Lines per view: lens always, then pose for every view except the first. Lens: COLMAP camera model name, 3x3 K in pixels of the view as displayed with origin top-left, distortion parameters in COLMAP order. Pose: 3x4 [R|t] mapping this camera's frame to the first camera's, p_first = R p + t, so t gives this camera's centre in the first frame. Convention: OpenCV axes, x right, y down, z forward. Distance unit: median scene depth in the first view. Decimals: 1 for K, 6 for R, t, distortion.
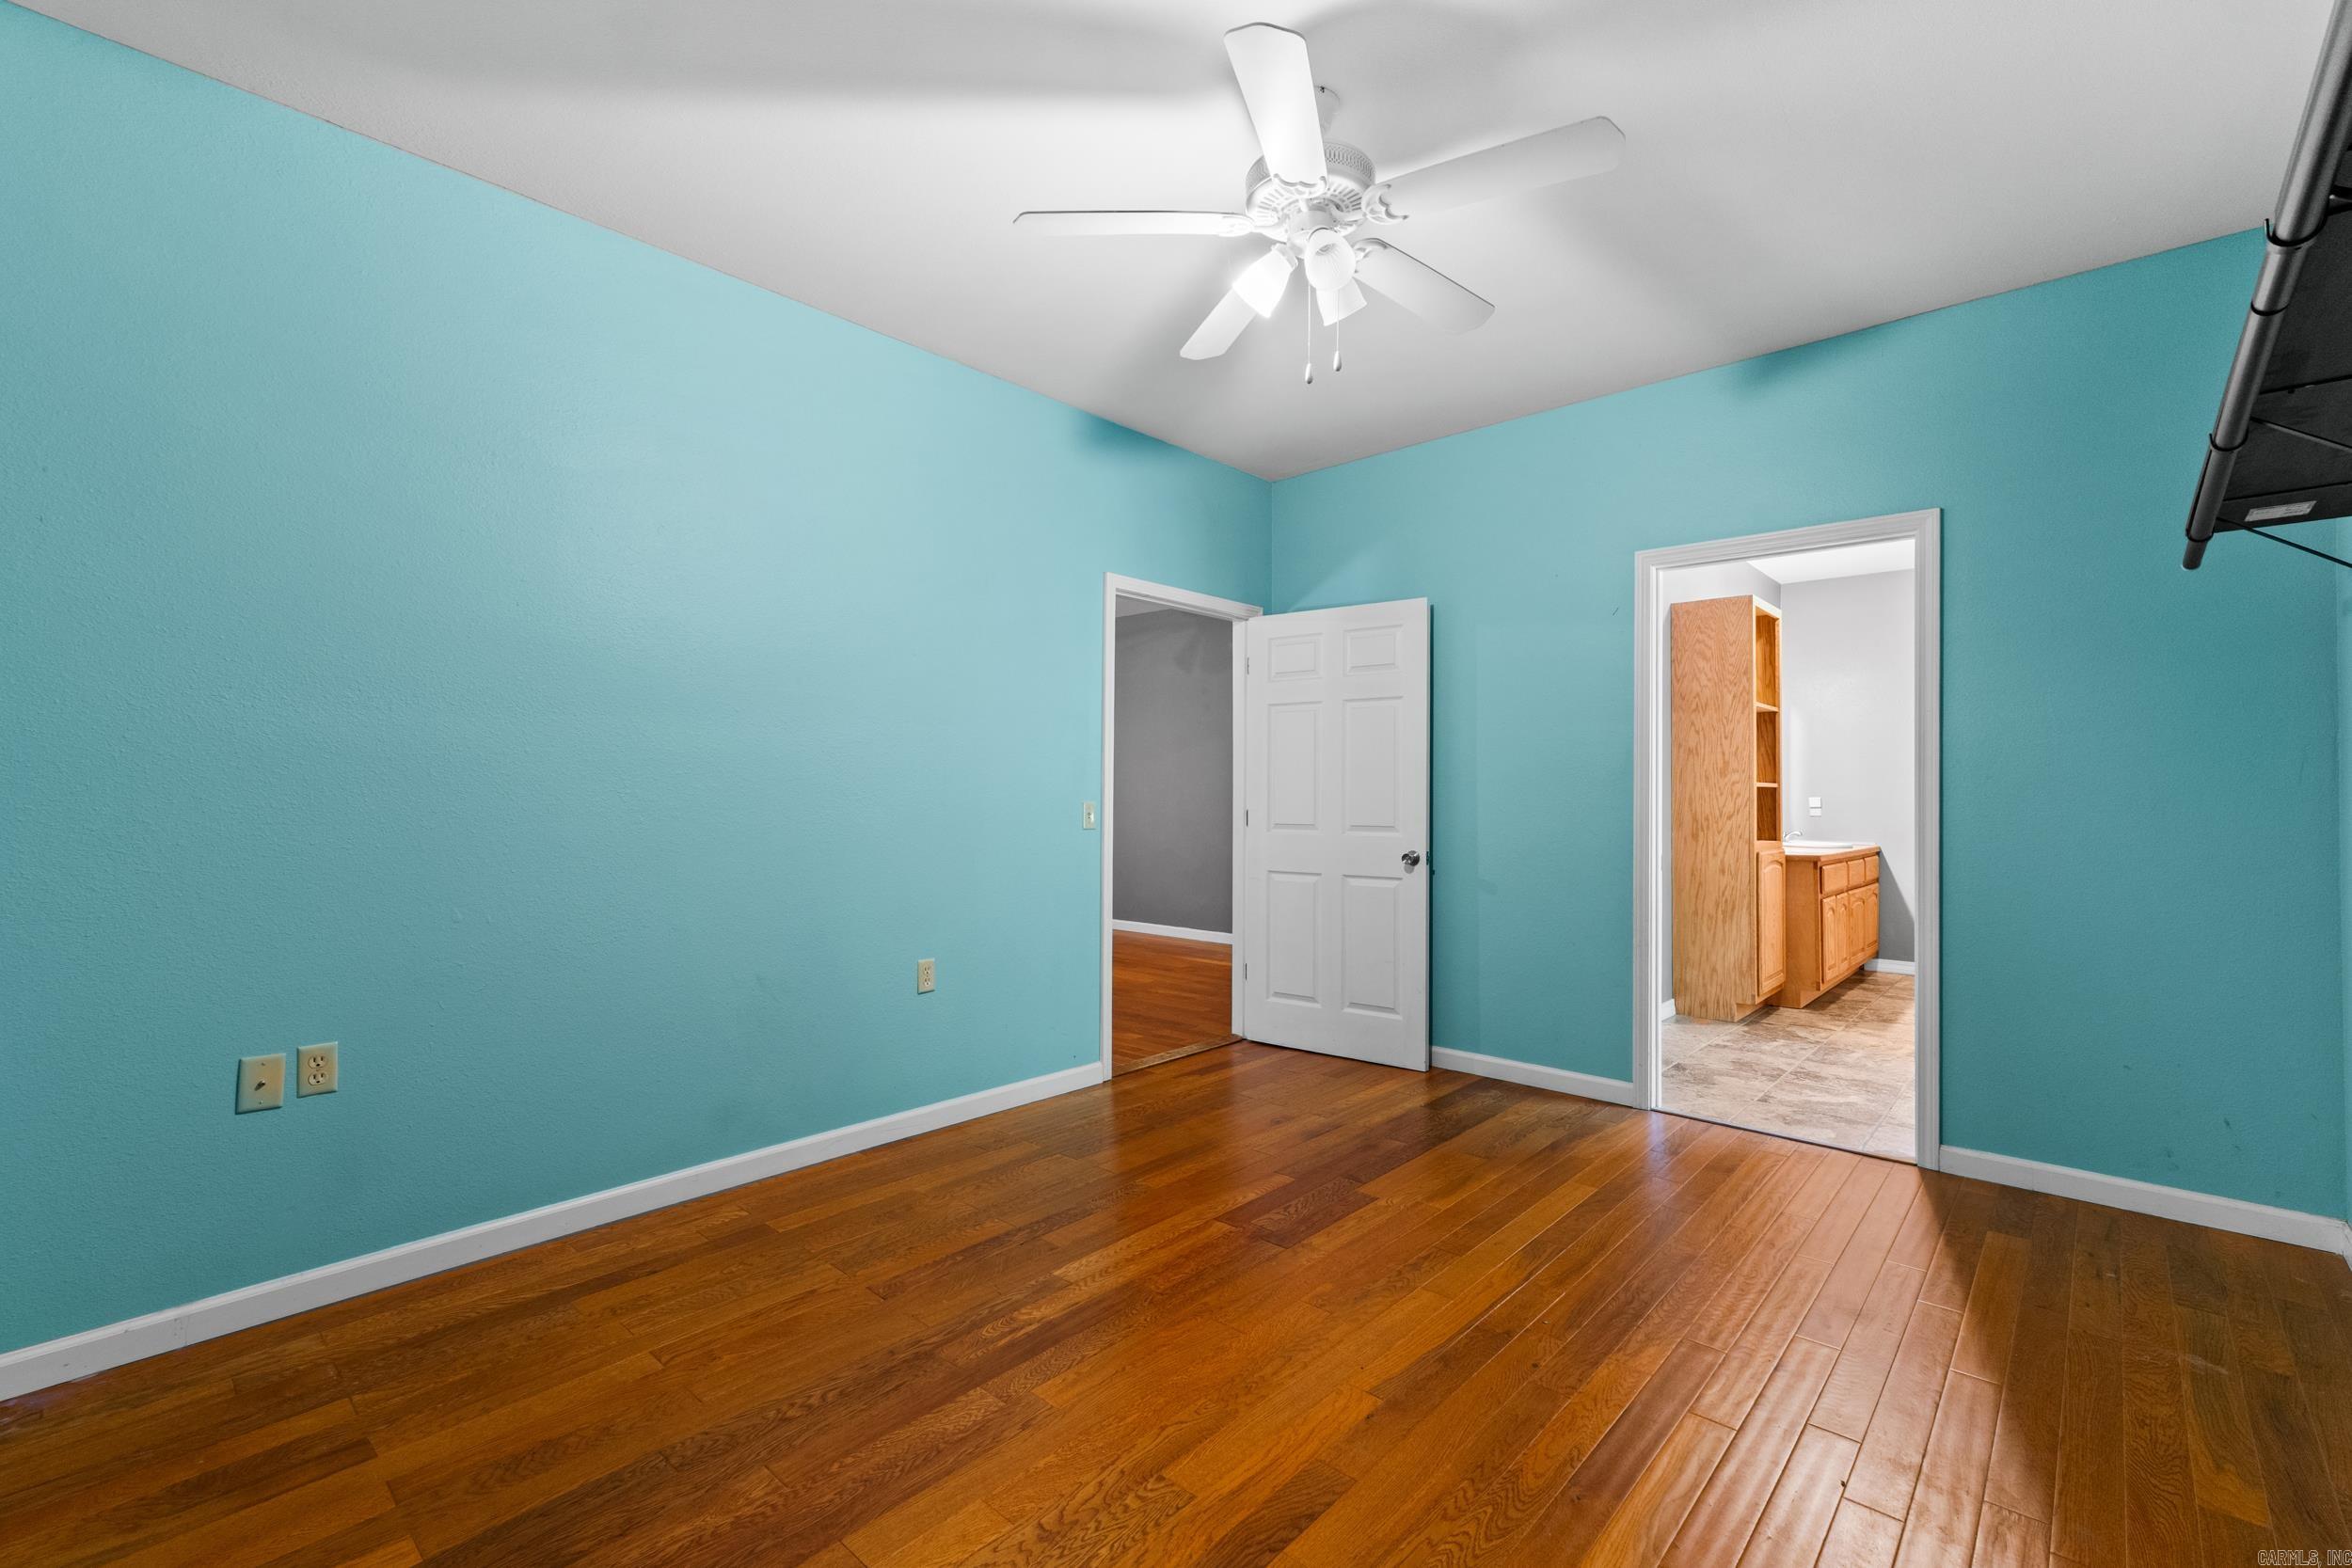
lens RADIAL K [[1018.8, 0, 1211.5], [0, 1018.8, 778.1], [0, 0, 1]] dist [0.001479, 0.000681]
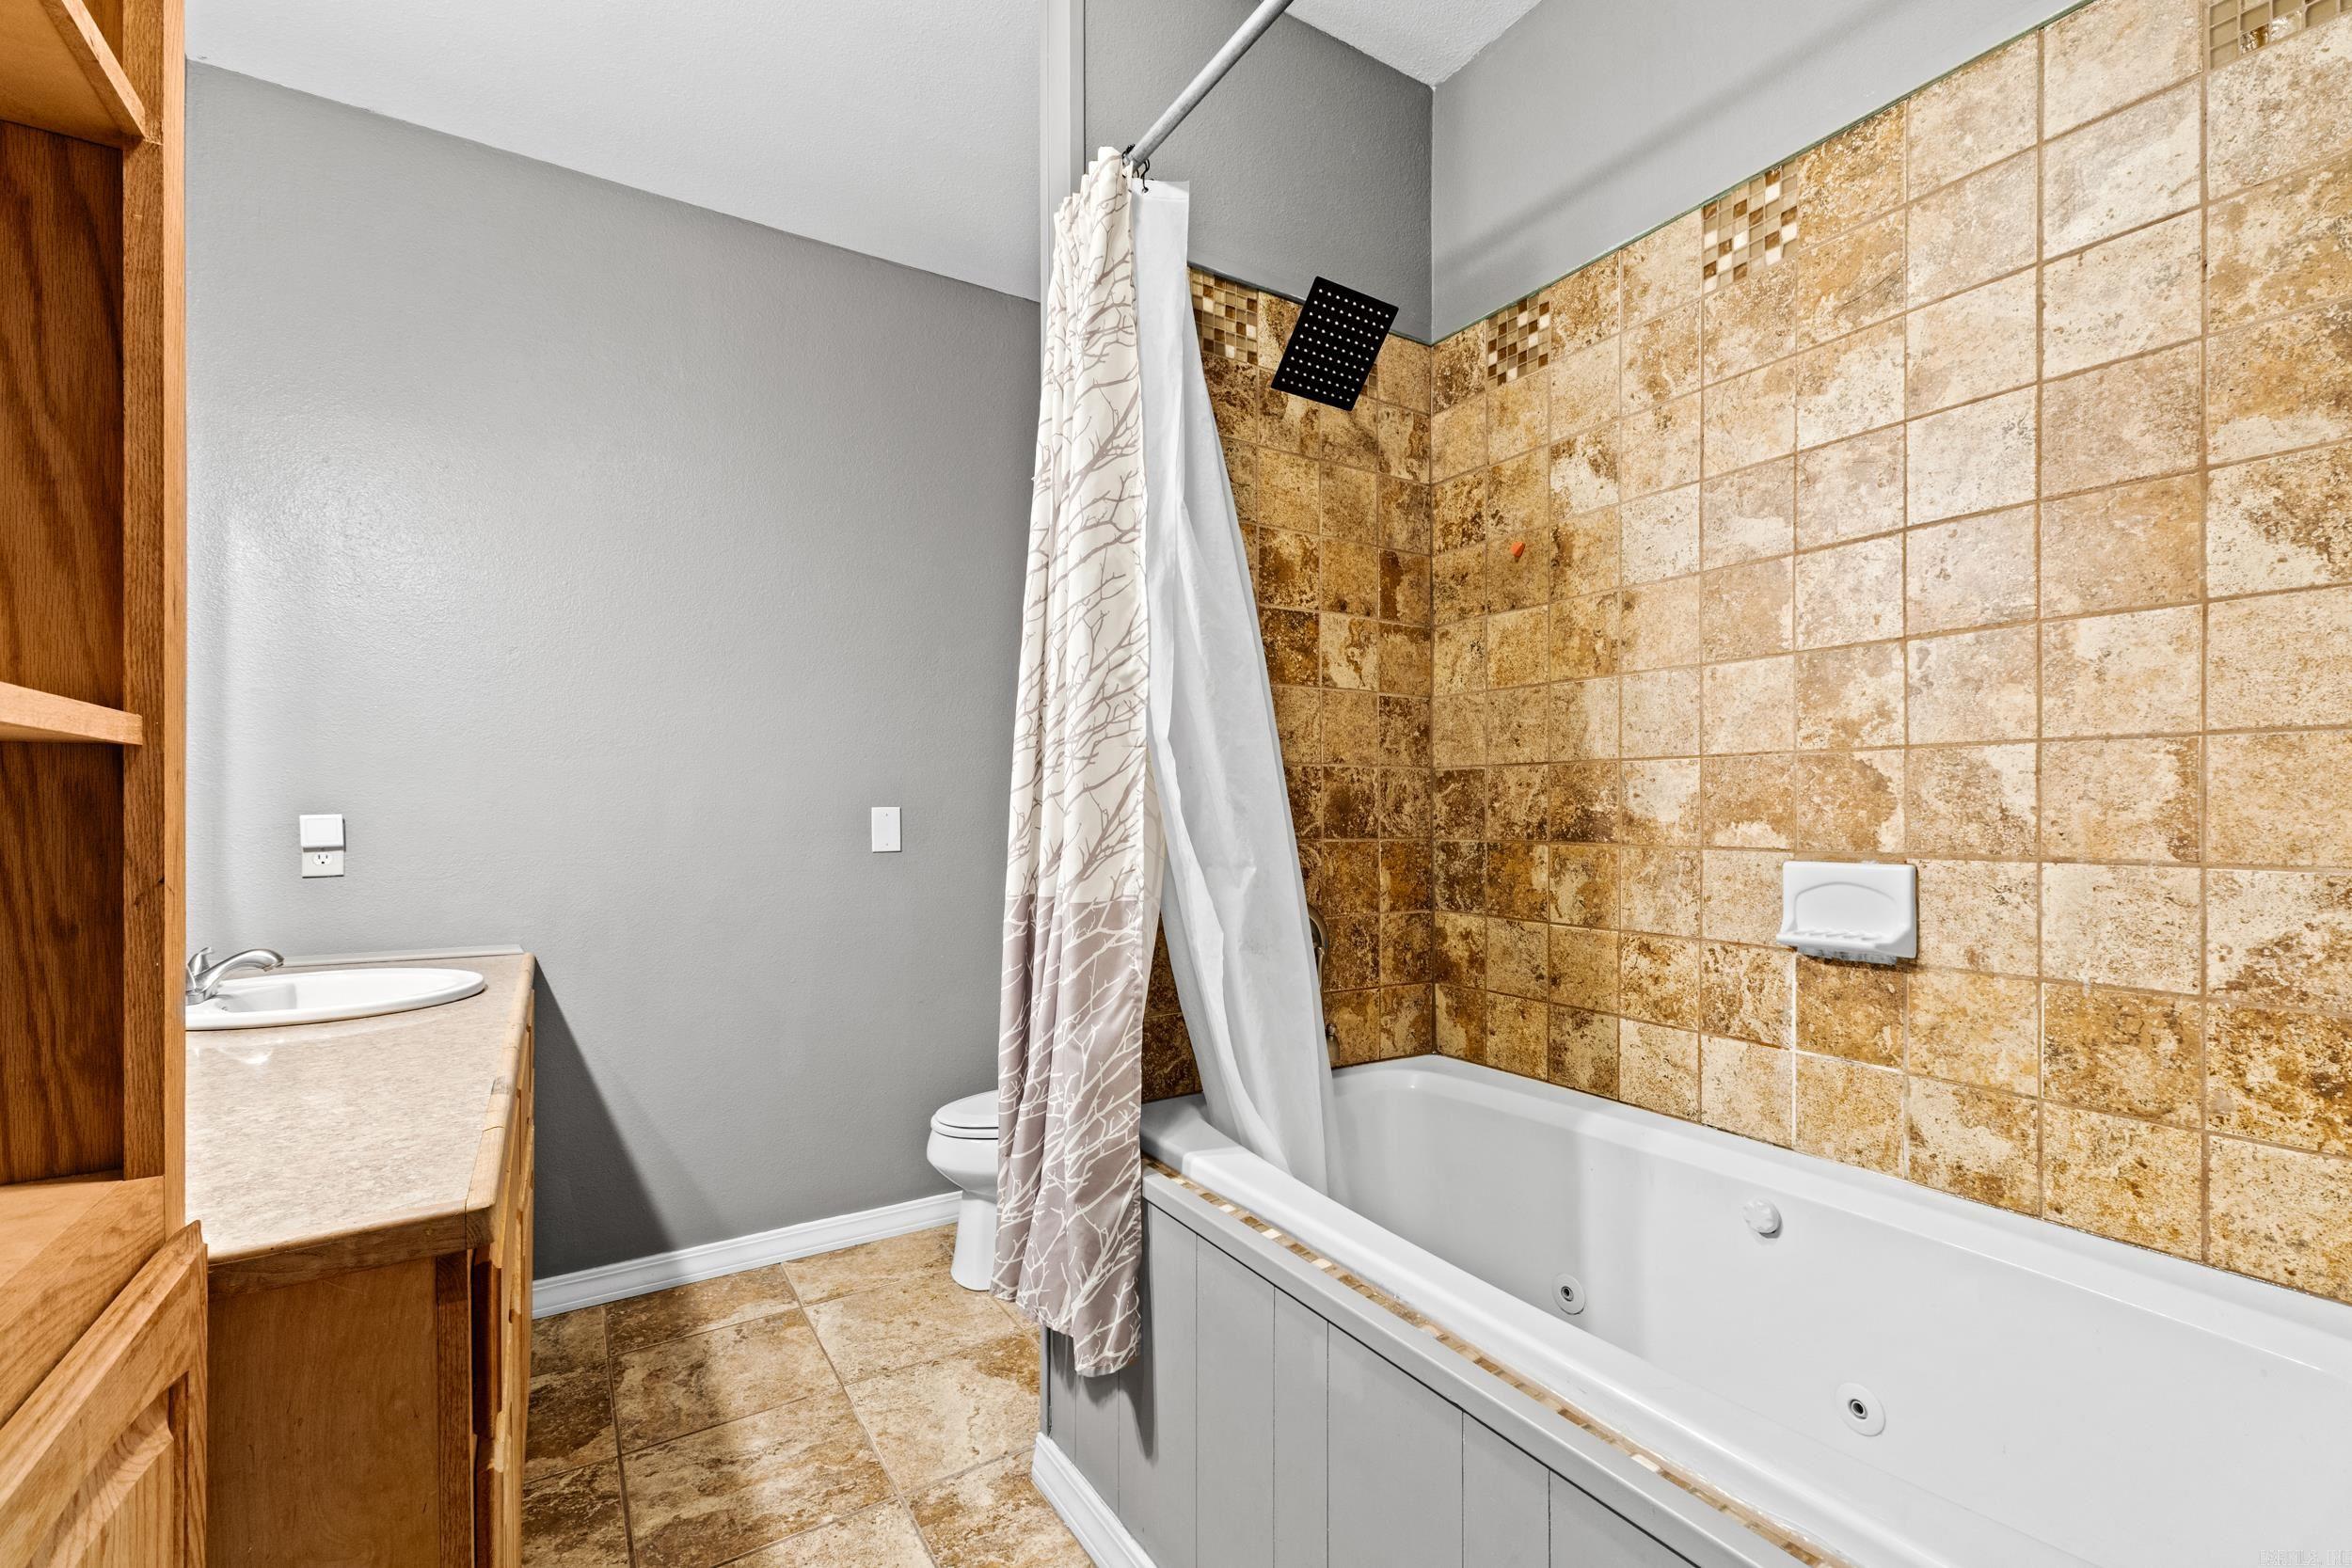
lens RADIAL K [[1018.8, 0, 1188.4], [0, 1018.8, 806.3], [0, 0, 1]] dist [0.001479, 0.000681]
pose [[0.284330, -0.002172, 0.958724, 0.504254], [-0.013288, 0.999892, 0.006206, 0.014867], [-0.958634, -0.014504, 0.284270, 0.898629]]
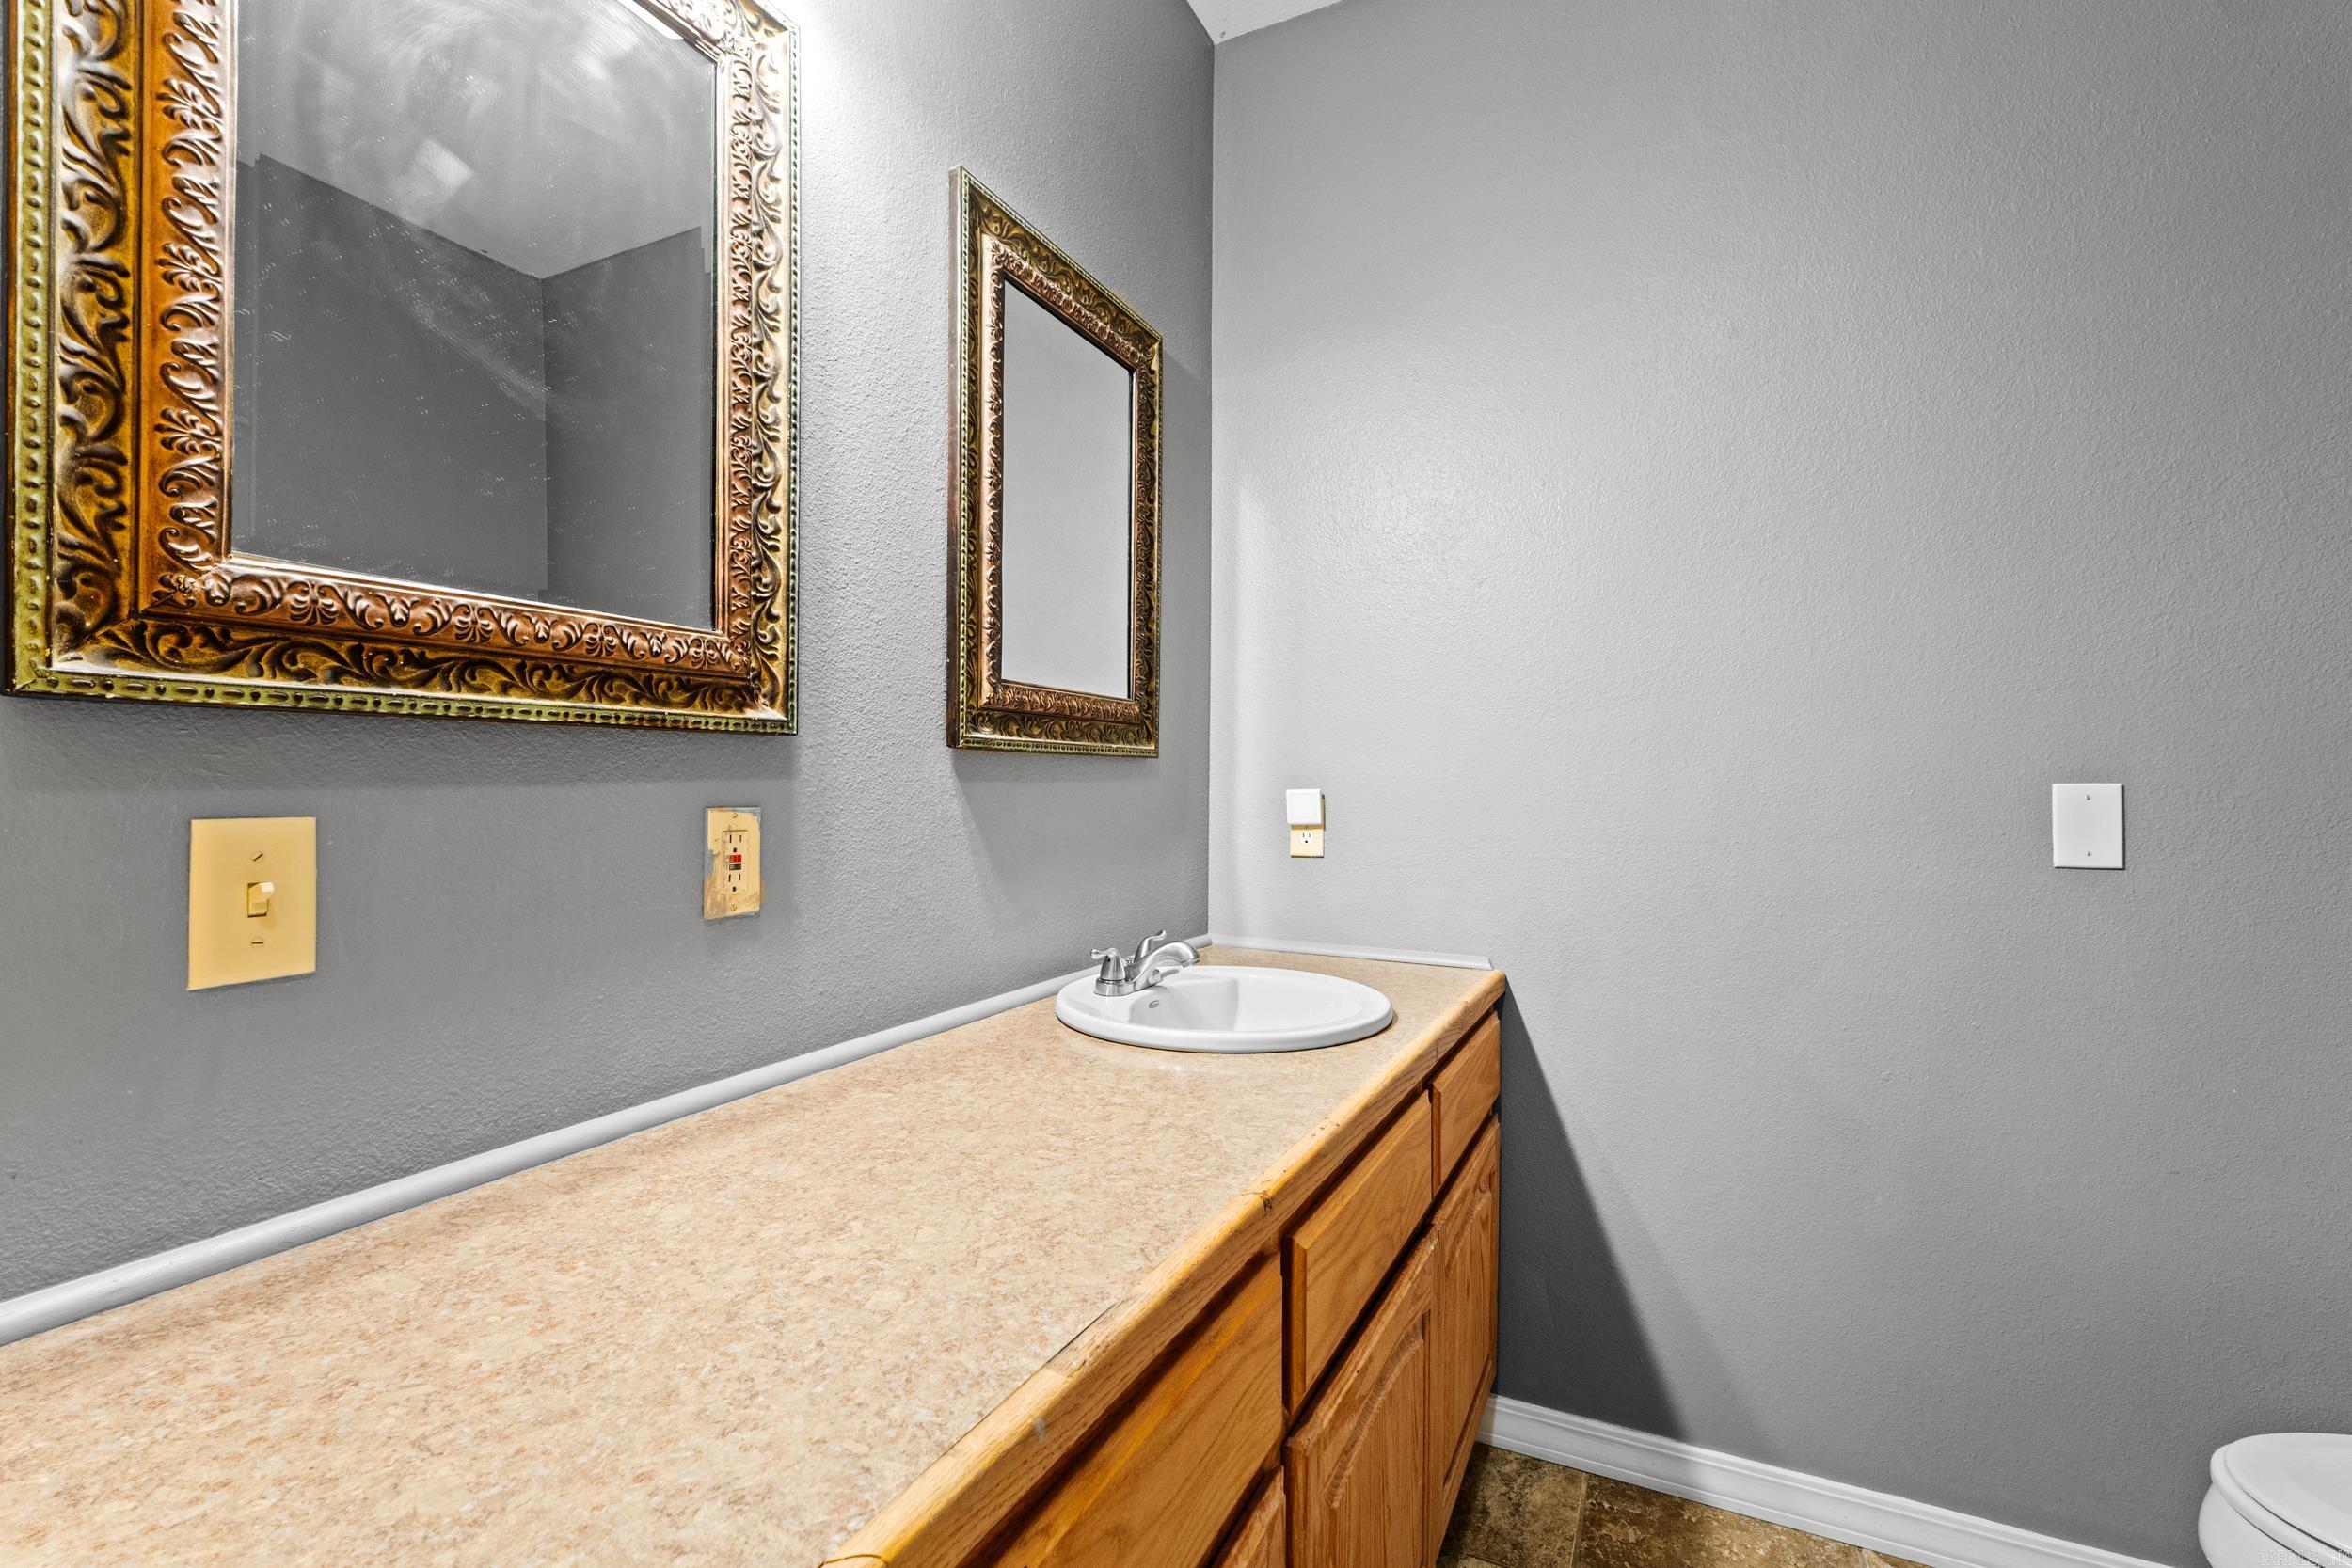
lens RADIAL K [[1018.8, 0, 1195.5], [0, 1018.8, 779.5], [0, 0, 1]] dist [0.001479, 0.000681]
pose [[0.962676, 0.001376, 0.270655, 0.658040], [-0.004665, 0.999923, 0.011509, 0.017639], [-0.270618, -0.012342, 0.962608, 0.997804]]
